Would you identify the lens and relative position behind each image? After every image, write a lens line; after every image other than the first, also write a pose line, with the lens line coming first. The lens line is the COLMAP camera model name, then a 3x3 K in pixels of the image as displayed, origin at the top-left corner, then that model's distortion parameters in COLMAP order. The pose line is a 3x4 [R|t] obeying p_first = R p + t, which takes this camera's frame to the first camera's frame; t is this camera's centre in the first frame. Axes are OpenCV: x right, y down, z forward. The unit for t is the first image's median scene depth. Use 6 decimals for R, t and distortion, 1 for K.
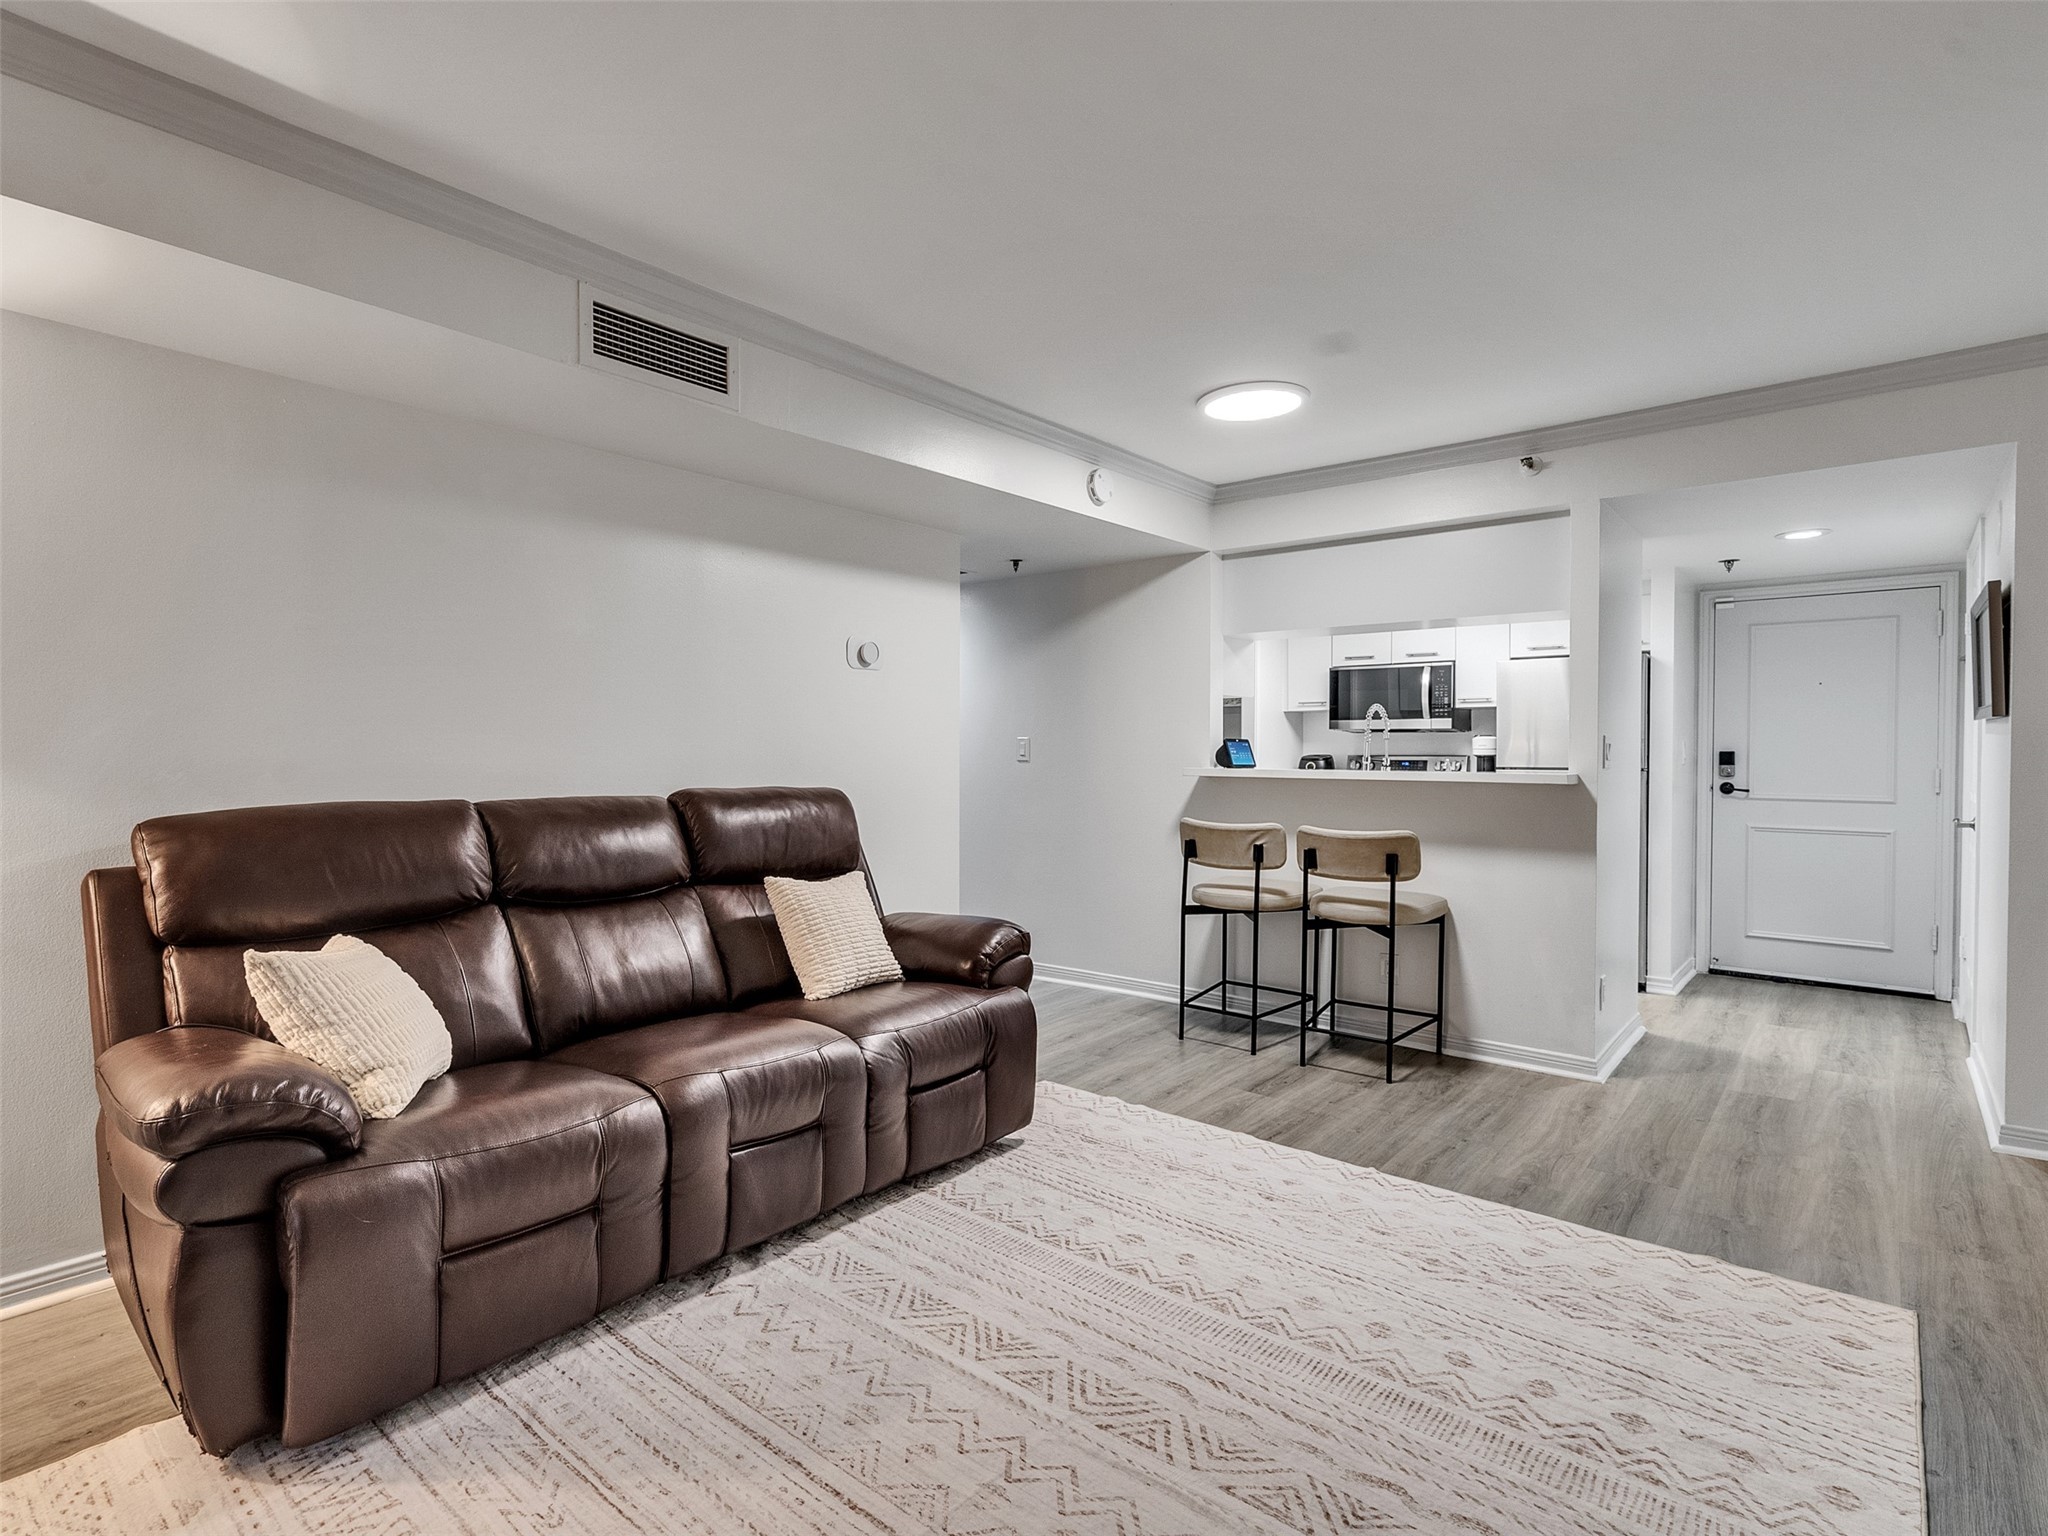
lens RADIAL K [[1042.5, 0, 1003.5], [0, 1042.5, 761.3], [0, 0, 1]] dist [-0.005987, 0.001243]
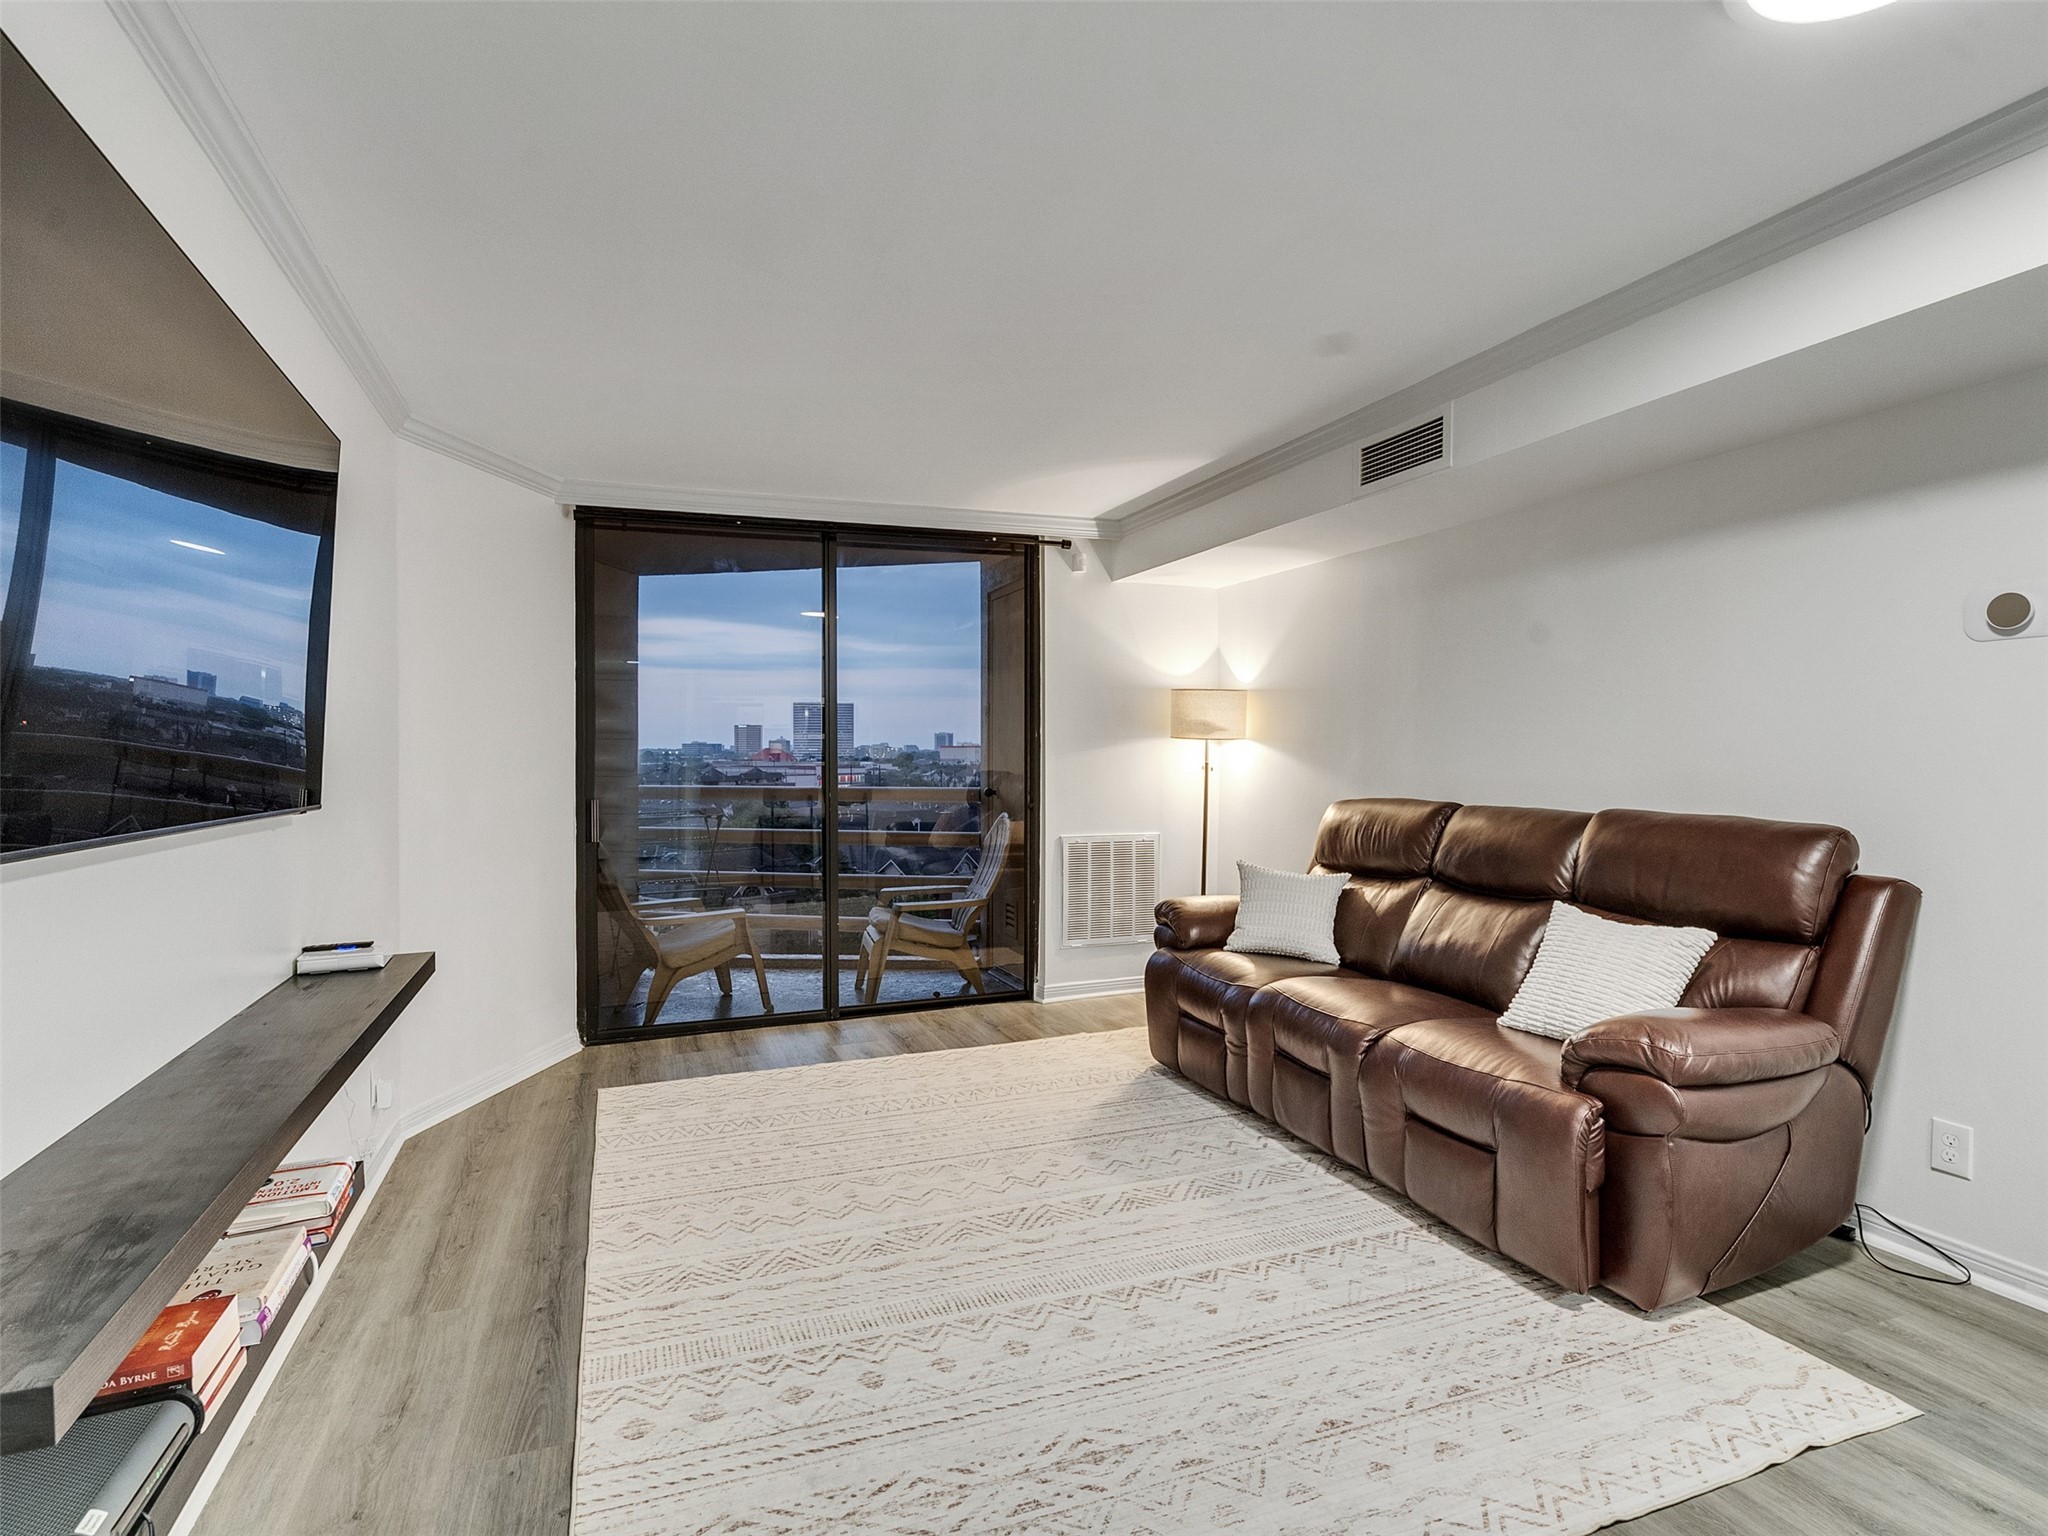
lens RADIAL K [[1042.5, 0, 1003.5], [0, 1042.5, 761.3], [0, 0, 1]] dist [-0.005987, 0.001243]
pose [[-0.492397, 0.003918, -0.870362, 1.165489], [-0.011432, 0.999874, 0.010969, -0.031145], [0.870296, 0.015351, -0.492290, 1.385237]]
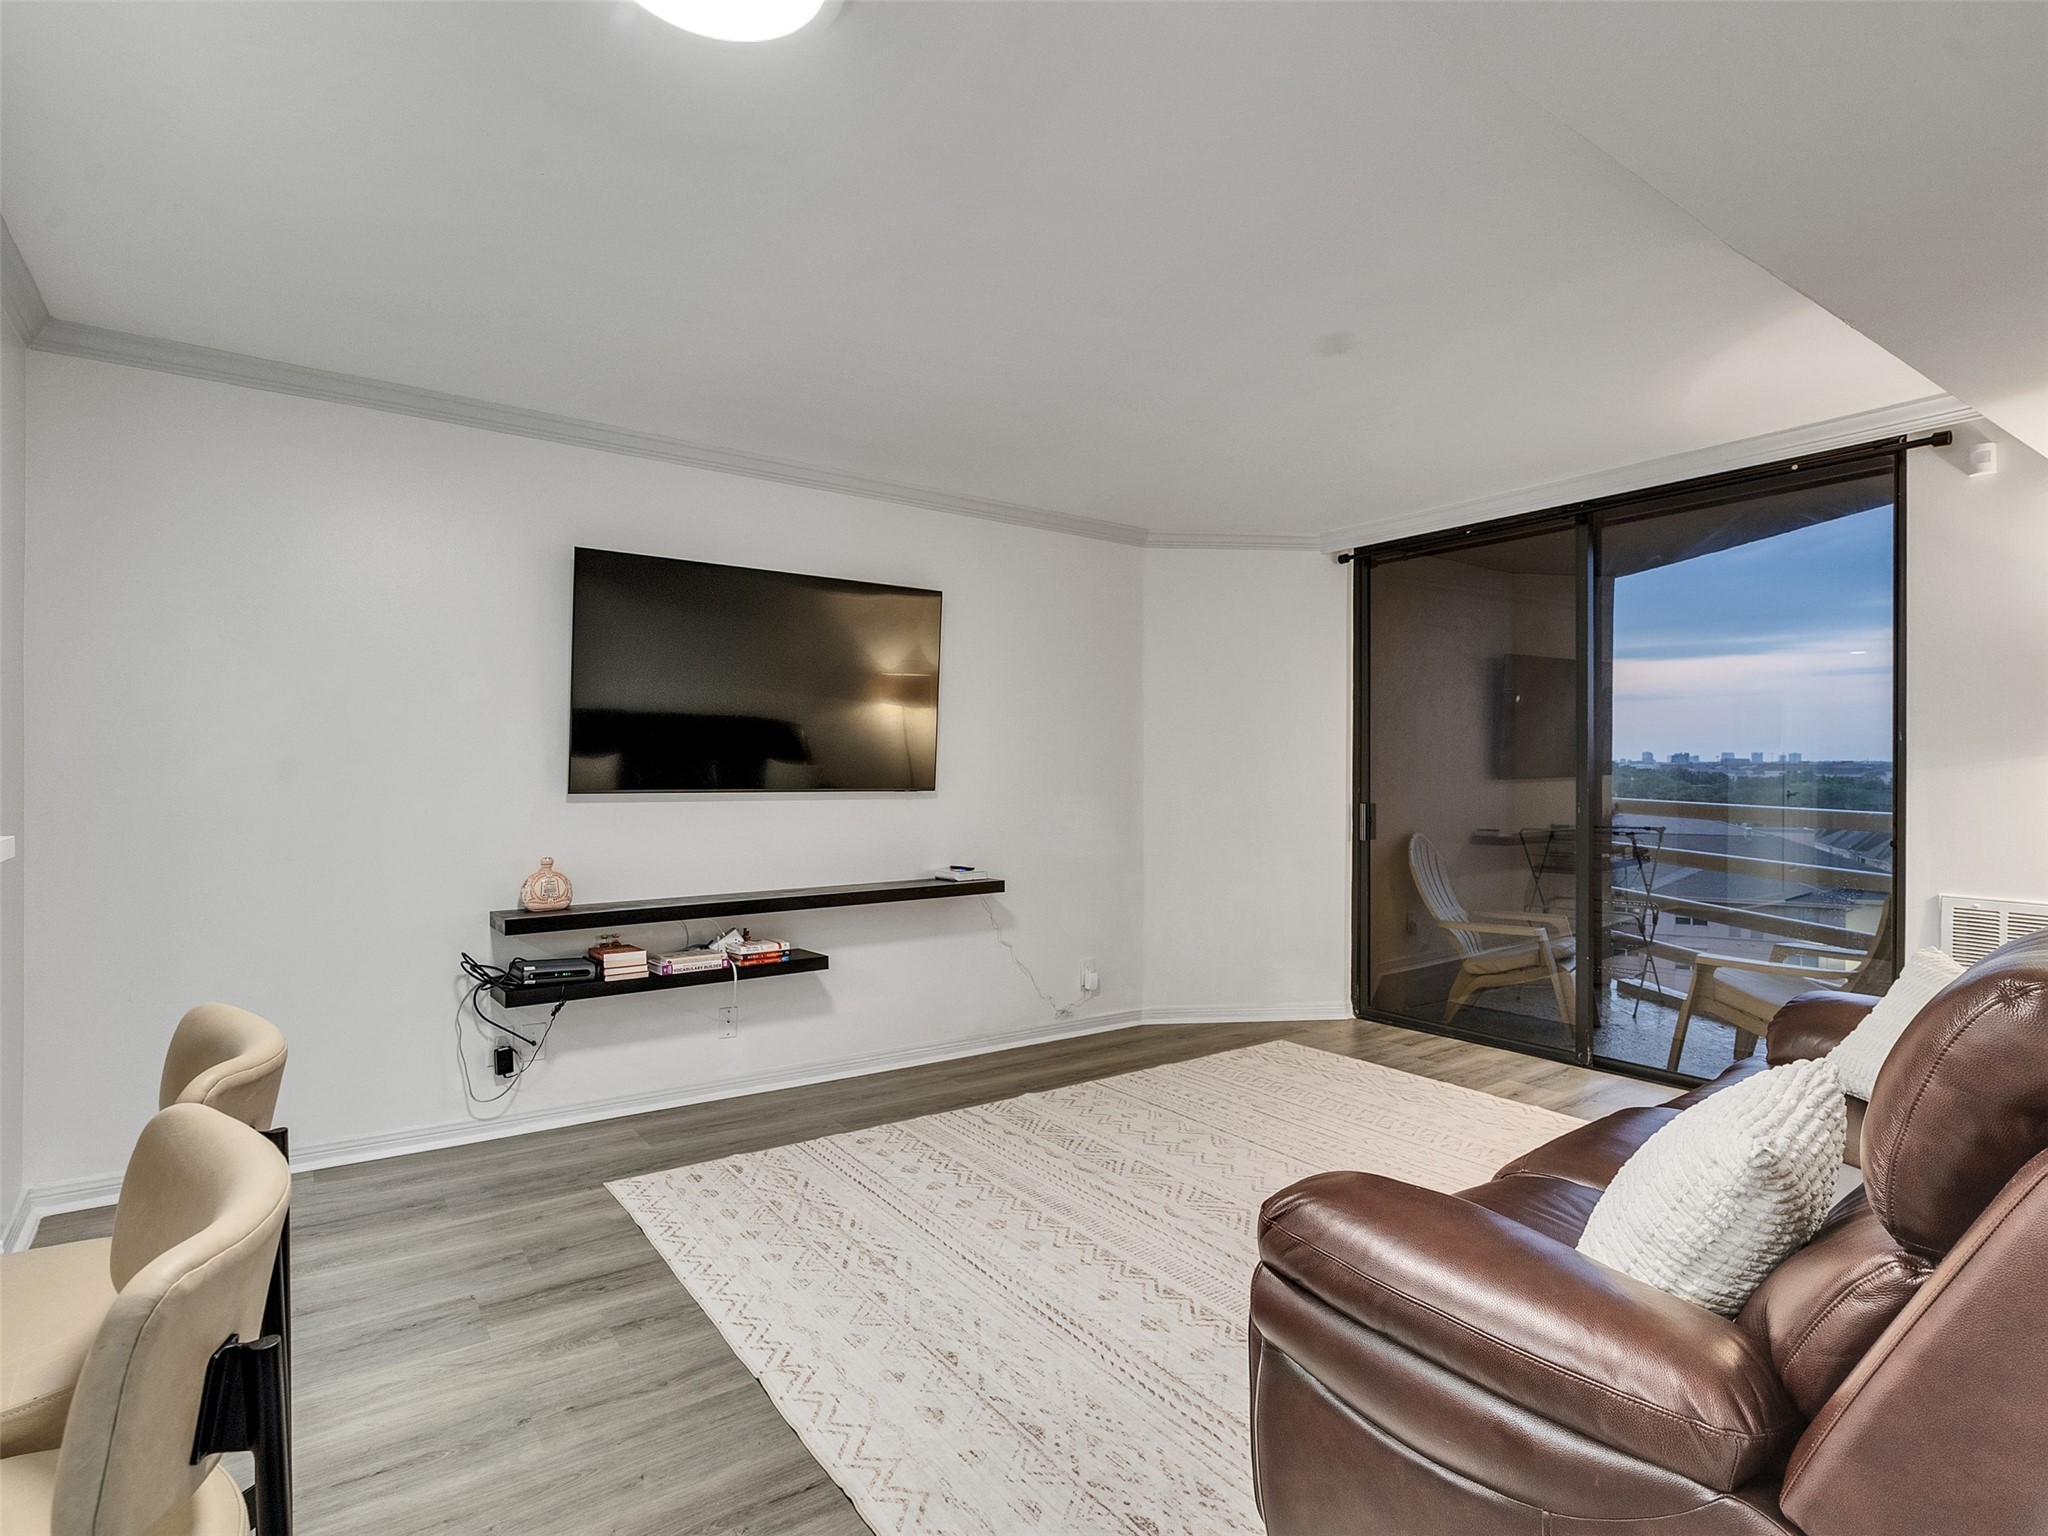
lens RADIAL K [[1042.5, 0, 1003.5], [0, 1042.5, 761.3], [0, 0, 1]] dist [-0.005987, 0.001243]
pose [[-0.968101, -0.007057, 0.250459, 0.030336], [-0.004277, 0.999923, 0.011643, -0.041602], [-0.250522, 0.010200, -0.968057, 2.106661]]
